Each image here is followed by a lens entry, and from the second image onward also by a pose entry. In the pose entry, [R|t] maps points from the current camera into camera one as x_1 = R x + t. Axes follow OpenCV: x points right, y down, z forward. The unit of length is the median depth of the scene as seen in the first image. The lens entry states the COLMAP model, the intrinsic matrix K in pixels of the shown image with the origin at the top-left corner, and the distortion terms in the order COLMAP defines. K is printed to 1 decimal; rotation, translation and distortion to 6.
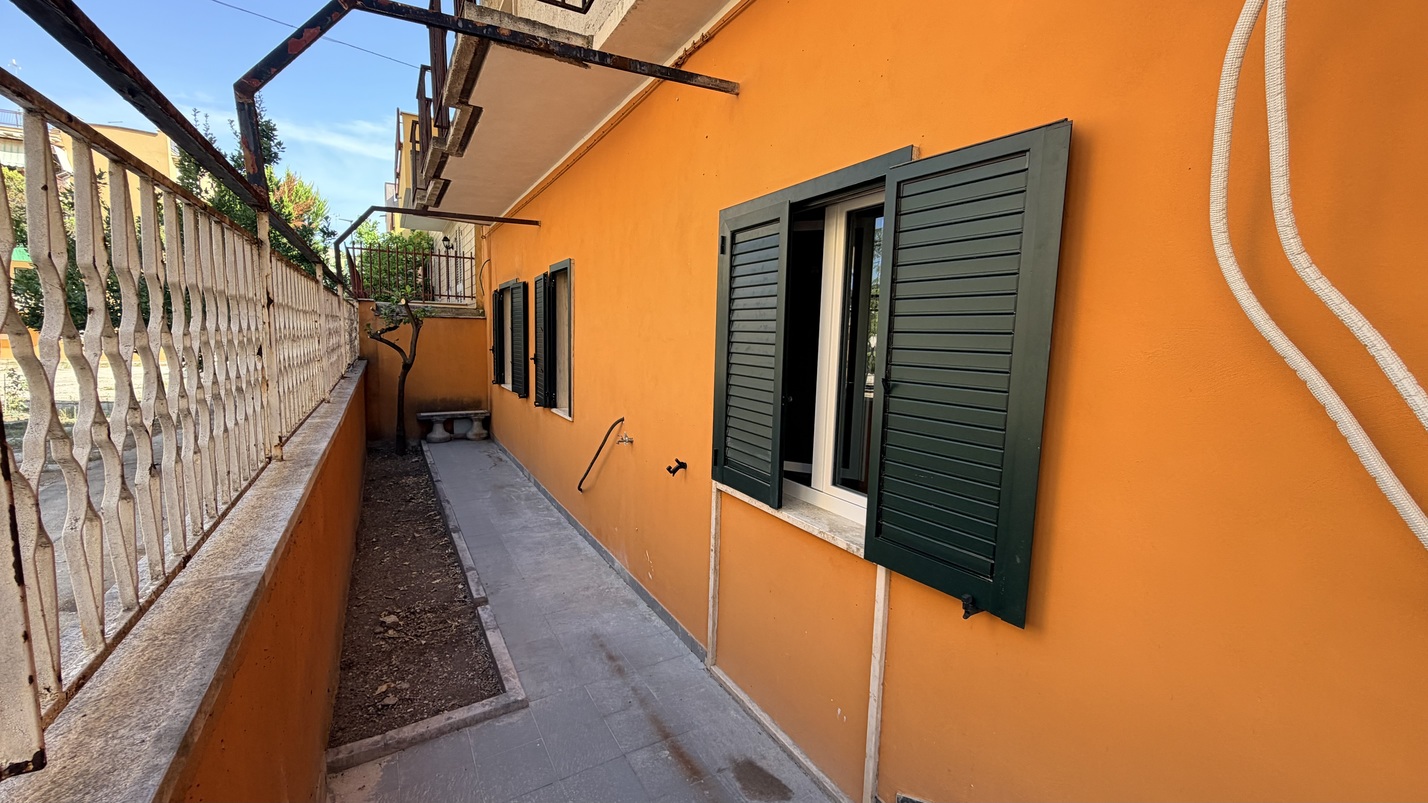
lens RADIAL K [[571.1, 0, 711.5], [0, 571.1, 403.2], [0, 0, 1]] dist [0.000877, -0.000178]
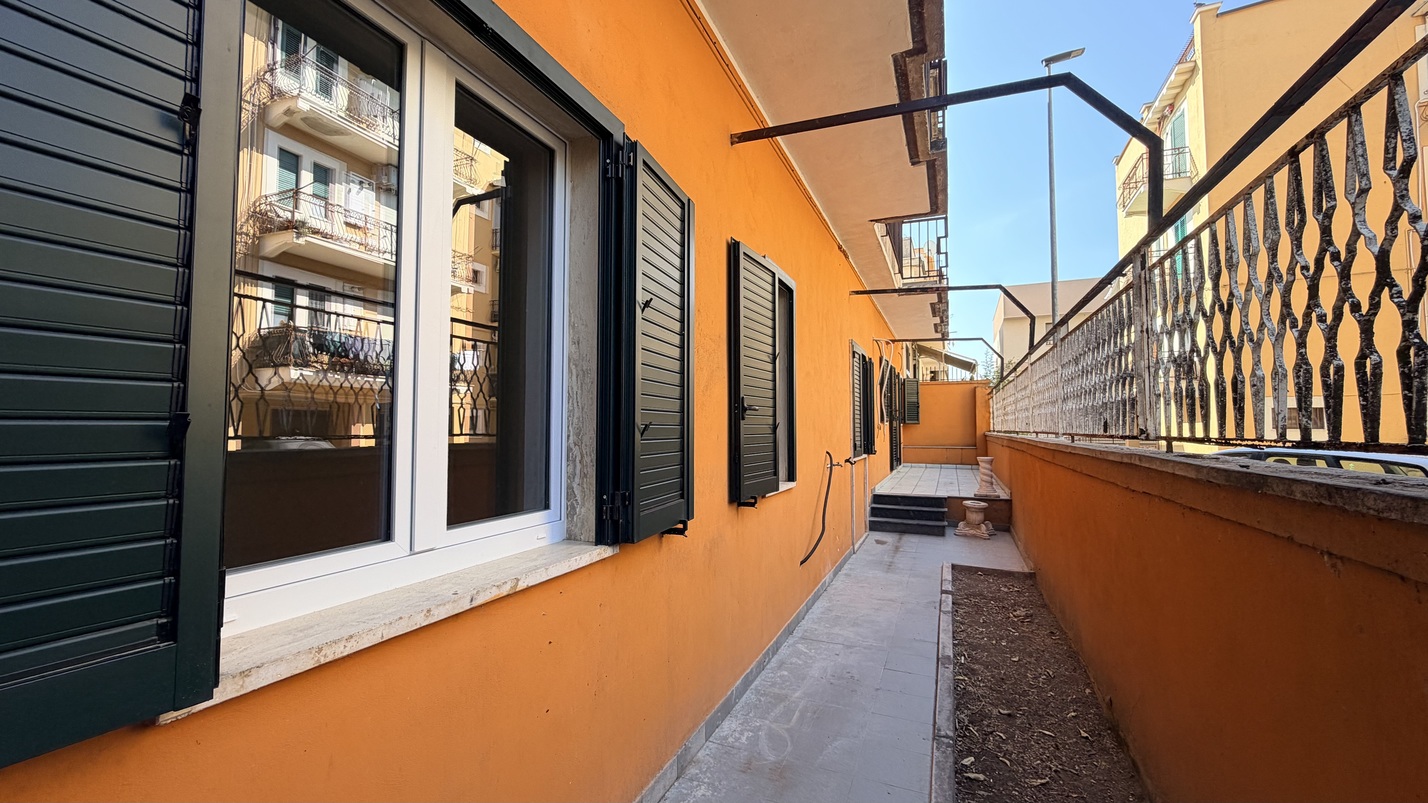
lens RADIAL K [[571.1, 0, 711.5], [0, 571.1, 403.2], [0, 0, 1]] dist [0.000877, -0.000178]
pose [[-0.610495, 0.009573, 0.791962, -0.557995], [0.077277, 0.995876, 0.047533, -0.089627], [-0.788241, 0.090219, -0.608717, 1.094963]]
